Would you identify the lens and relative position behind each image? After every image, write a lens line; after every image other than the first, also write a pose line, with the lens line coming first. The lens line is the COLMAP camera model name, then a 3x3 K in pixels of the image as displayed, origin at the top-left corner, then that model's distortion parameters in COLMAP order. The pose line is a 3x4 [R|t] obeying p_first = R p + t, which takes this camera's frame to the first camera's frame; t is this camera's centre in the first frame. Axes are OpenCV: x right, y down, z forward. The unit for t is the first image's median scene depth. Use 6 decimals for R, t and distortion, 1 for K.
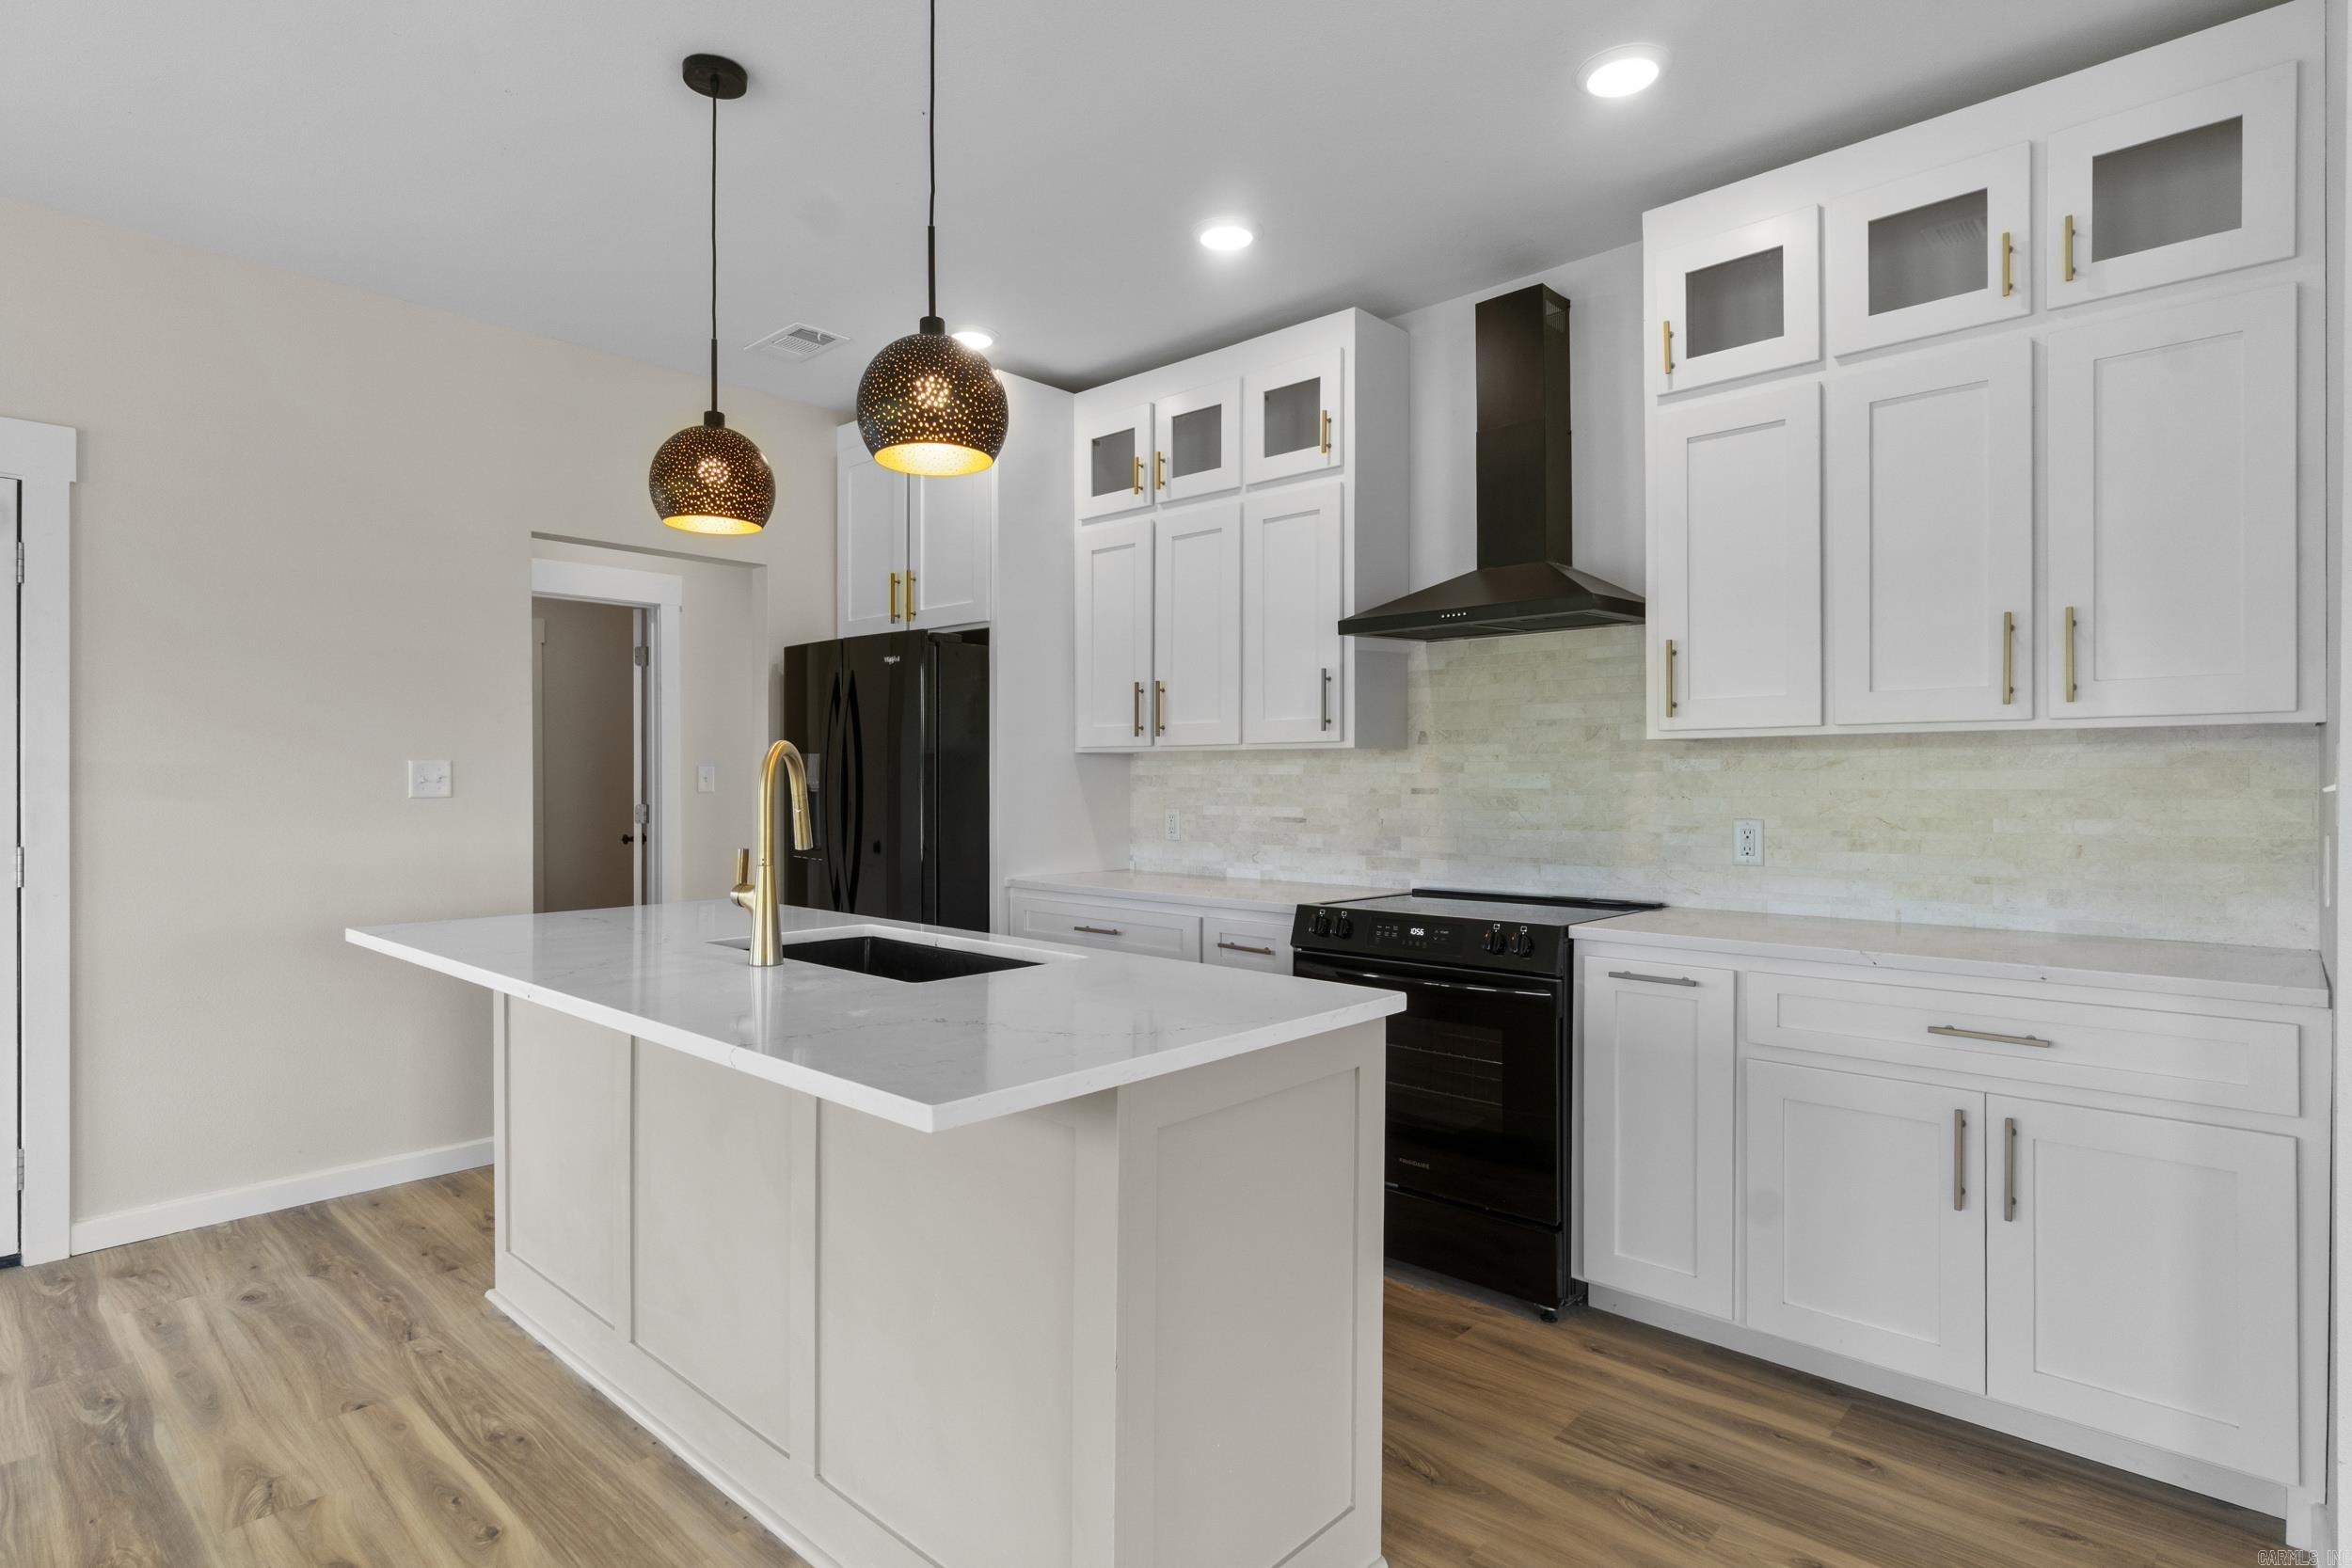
lens RADIAL K [[1195.3, 0, 1163.8], [0, 1195.3, 779.8], [0, 0, 1]] dist [-0.011527, -0.000059]
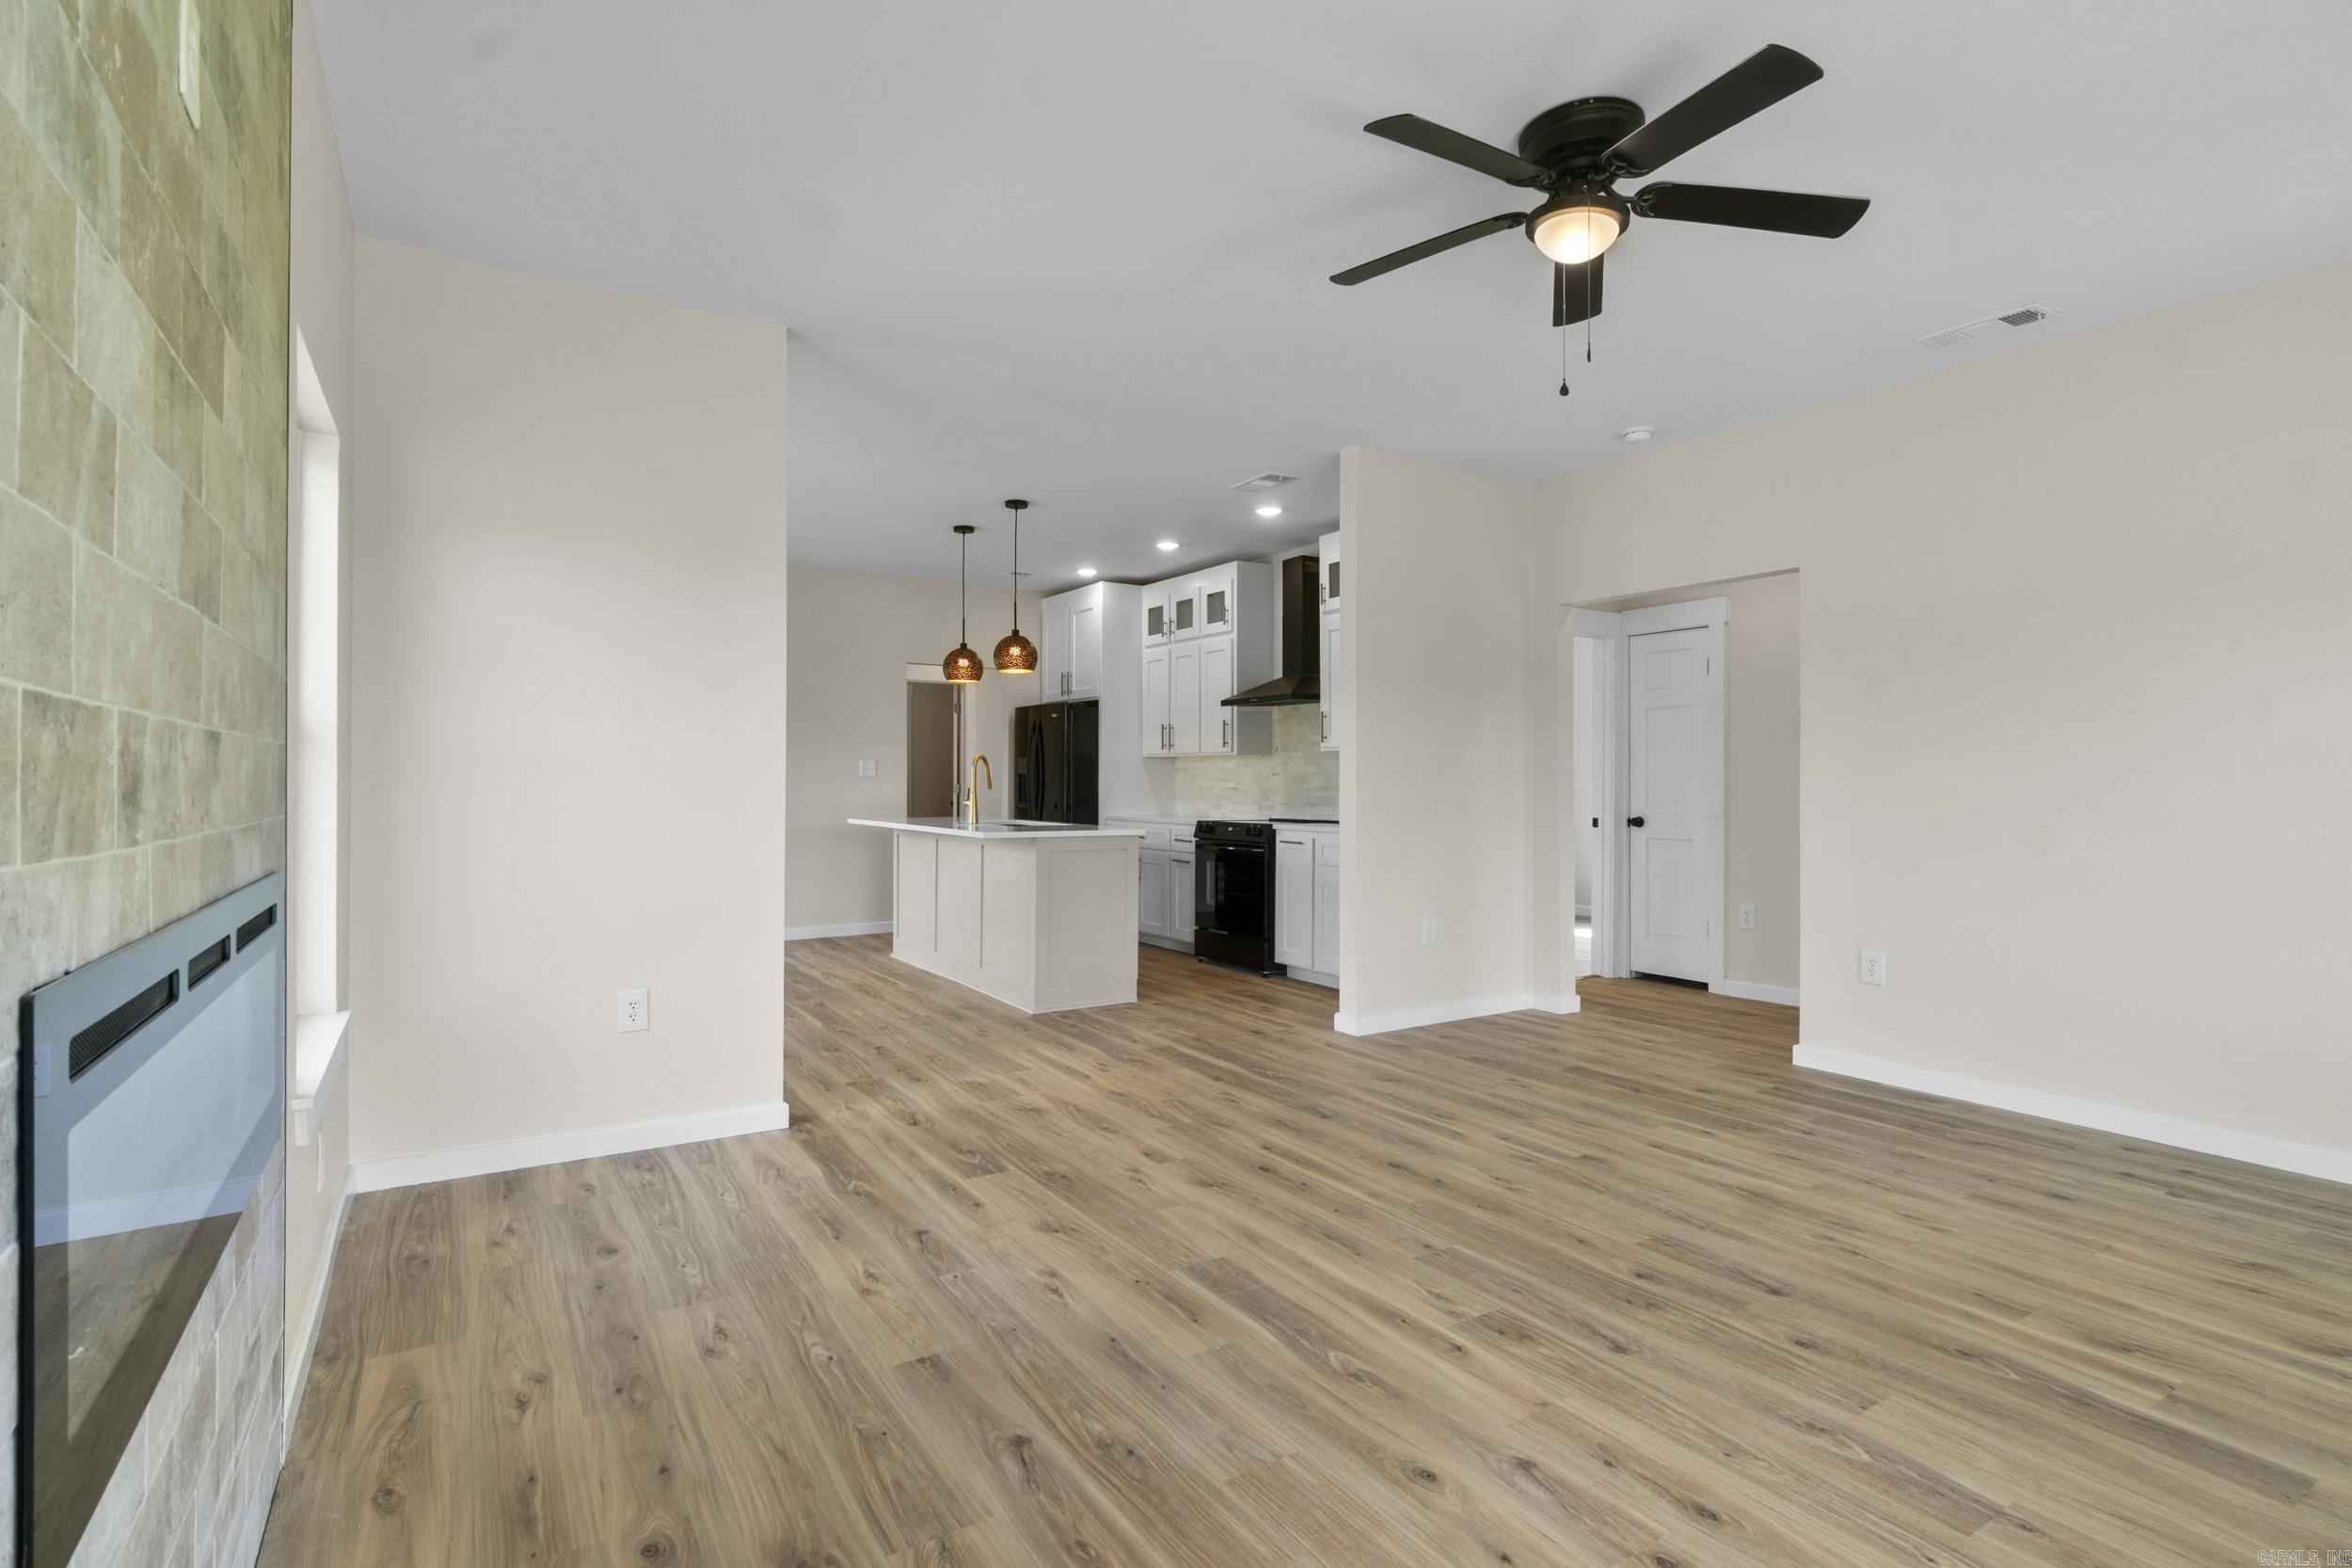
lens RADIAL K [[1141.0, 0, 1192.6], [0, 1141.0, 707.8], [0, 0, 1]] dist [0.006960, -0.002601]
pose [[0.973651, -0.014985, -0.227552, 0.576557], [0.000430, 0.997958, -0.063878, 0.022781], [0.228044, 0.062097, 0.971669, -1.134676]]
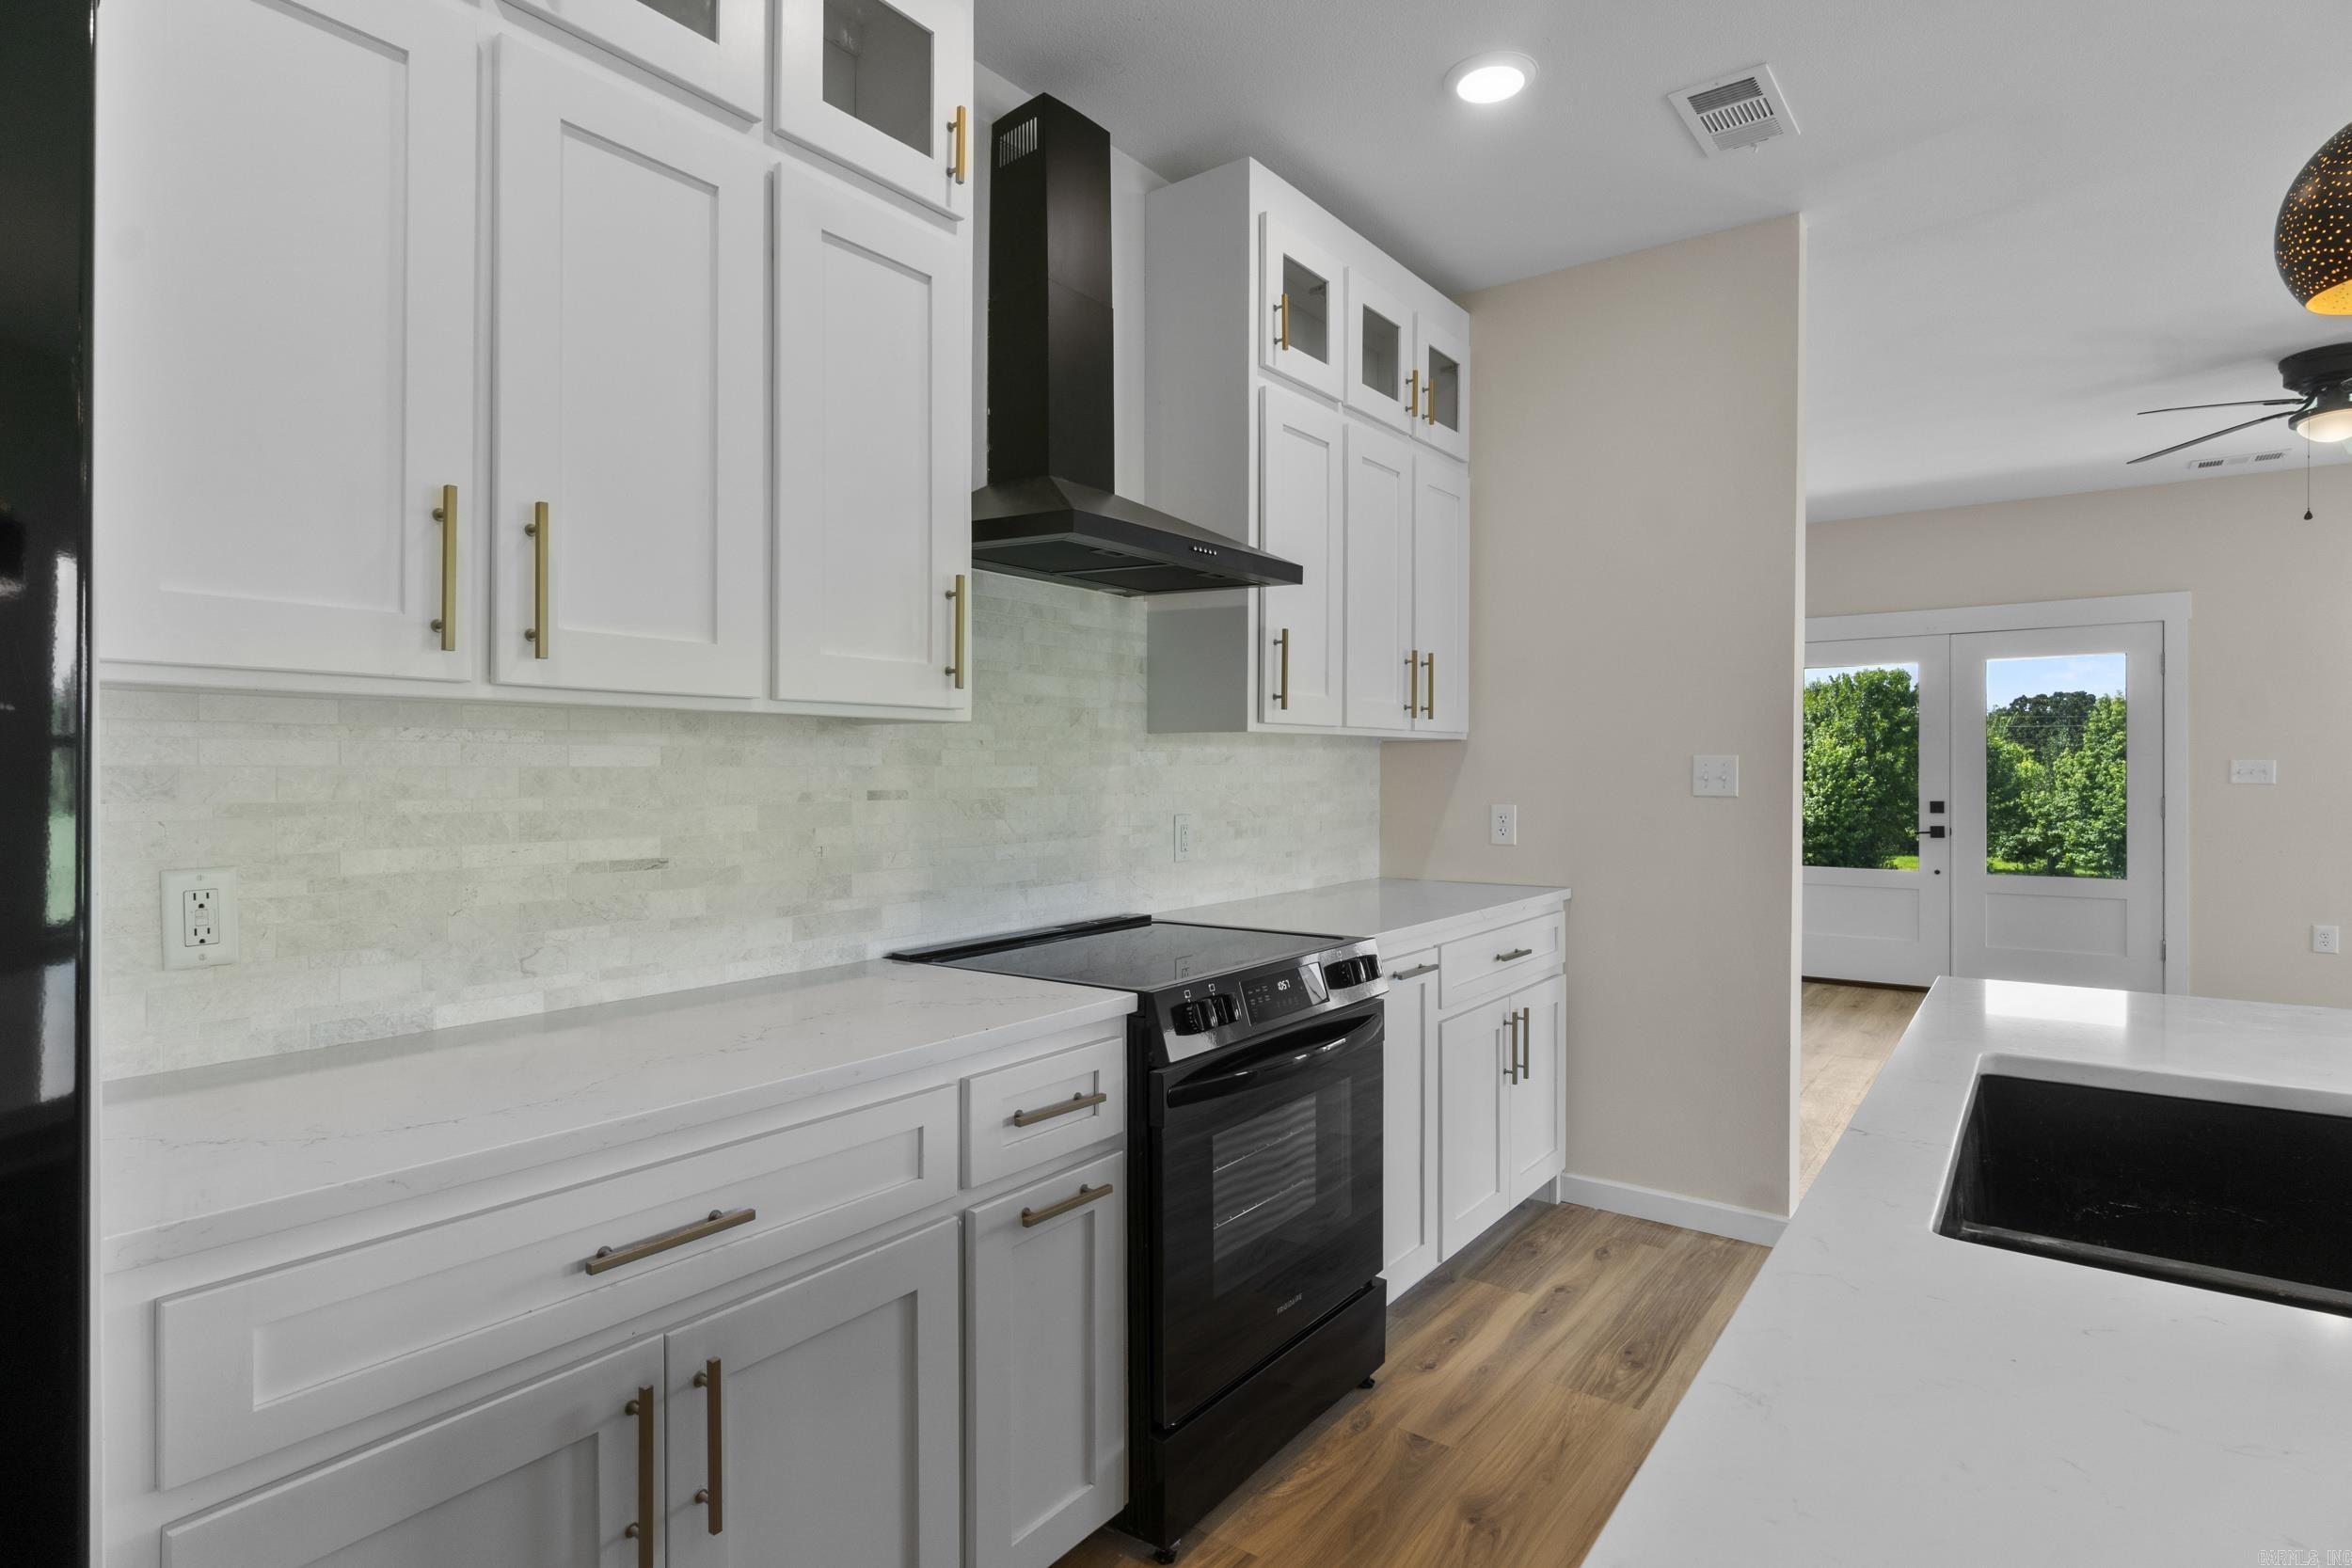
lens RADIAL K [[1195.3, 0, 1160.5], [0, 1195.3, 774.9], [0, 0, 1]] dist [-0.011527, -0.000059]
pose [[-0.093857, -0.005596, 0.995570, -0.427166], [-0.000128, 0.999984, 0.005609, -0.004470], [-0.995586, 0.000399, -0.093856, 0.971441]]
